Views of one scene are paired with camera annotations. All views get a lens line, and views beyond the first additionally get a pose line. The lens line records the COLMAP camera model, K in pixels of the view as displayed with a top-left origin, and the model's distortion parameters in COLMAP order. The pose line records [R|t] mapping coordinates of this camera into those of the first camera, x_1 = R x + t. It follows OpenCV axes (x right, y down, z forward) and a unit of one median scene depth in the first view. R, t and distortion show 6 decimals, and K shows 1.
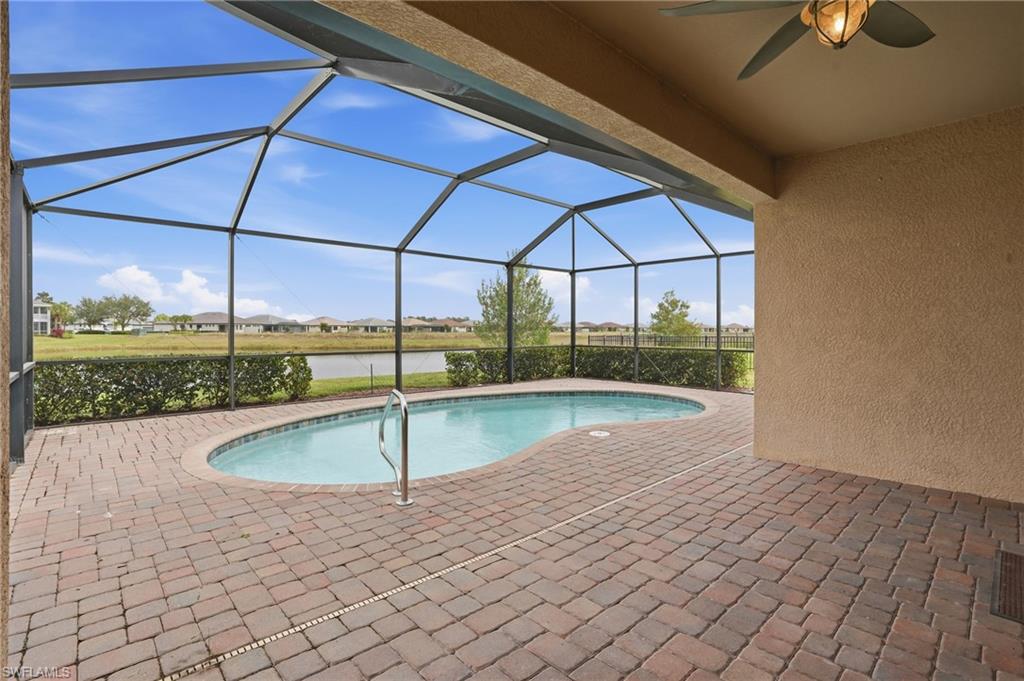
lens RADIAL K [[469.1, 0, 508.4], [0, 469.1, 330.8], [0, 0, 1]] dist [-0.041120, 0.006498]
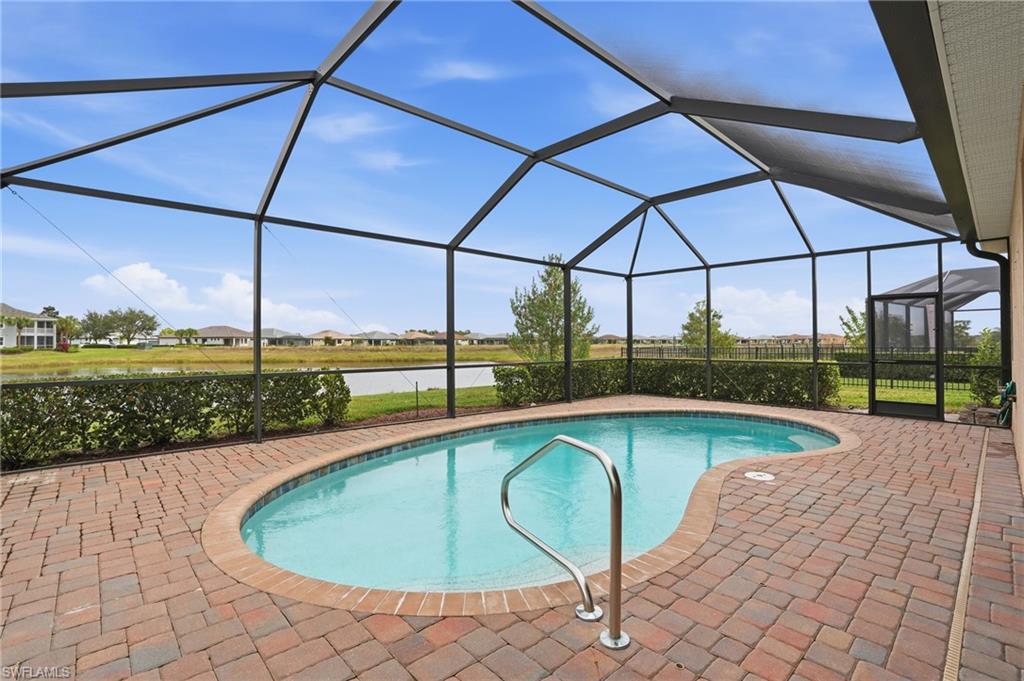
lens RADIAL K [[469.1, 0, 517.4], [0, 469.1, 338.4], [0, 0, 1]] dist [-0.041120, 0.006498]
pose [[0.999975, -0.004419, 0.005506, -0.141077], [0.004478, 0.999932, -0.010765, 0.002597], [-0.005458, 0.010790, 0.999927, 0.179681]]
